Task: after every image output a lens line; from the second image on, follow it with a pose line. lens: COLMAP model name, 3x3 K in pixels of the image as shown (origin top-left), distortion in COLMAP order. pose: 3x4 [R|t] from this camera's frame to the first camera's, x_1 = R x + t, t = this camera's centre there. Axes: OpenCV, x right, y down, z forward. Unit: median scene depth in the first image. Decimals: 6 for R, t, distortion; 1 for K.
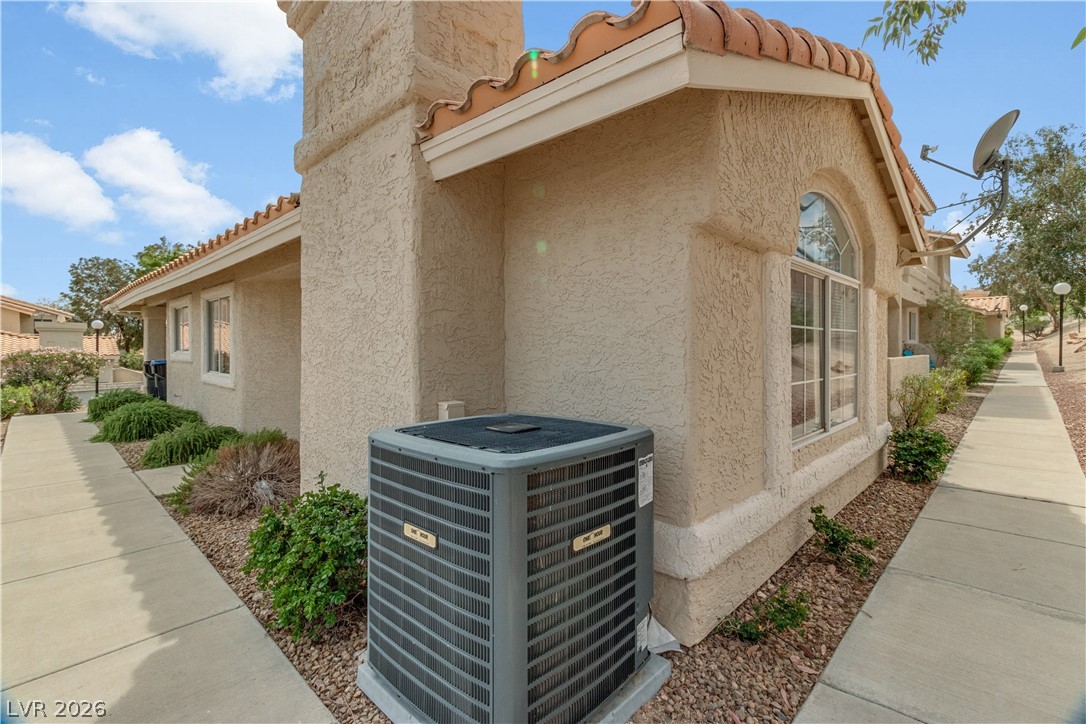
lens RADIAL K [[501.8, 0, 544.2], [0, 501.8, 340.4], [0, 0, 1]] dist [0.001802, 0.000513]
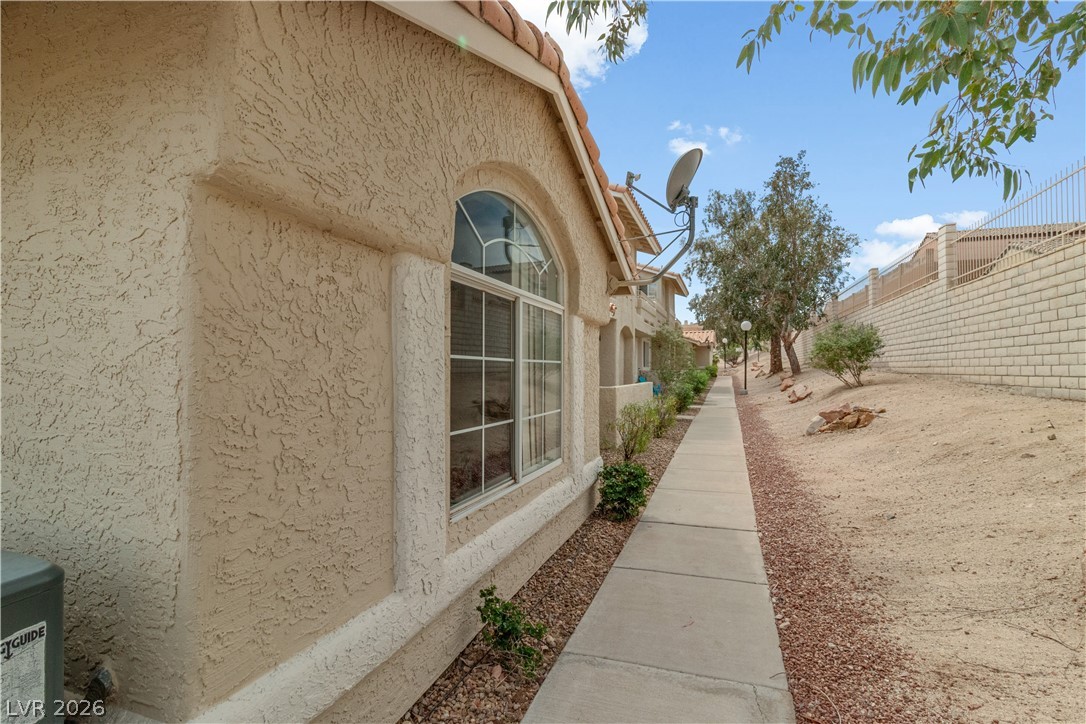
lens RADIAL K [[531.1, 0, 546.9], [0, 531.1, 353.5], [0, 0, 1]] dist [-0.000694, -0.000085]
pose [[0.907060, 0.016298, 0.420686, 0.238590], [-0.007373, 0.999712, -0.022832, -0.014234], [-0.420937, 0.017608, 0.906919, 0.178427]]
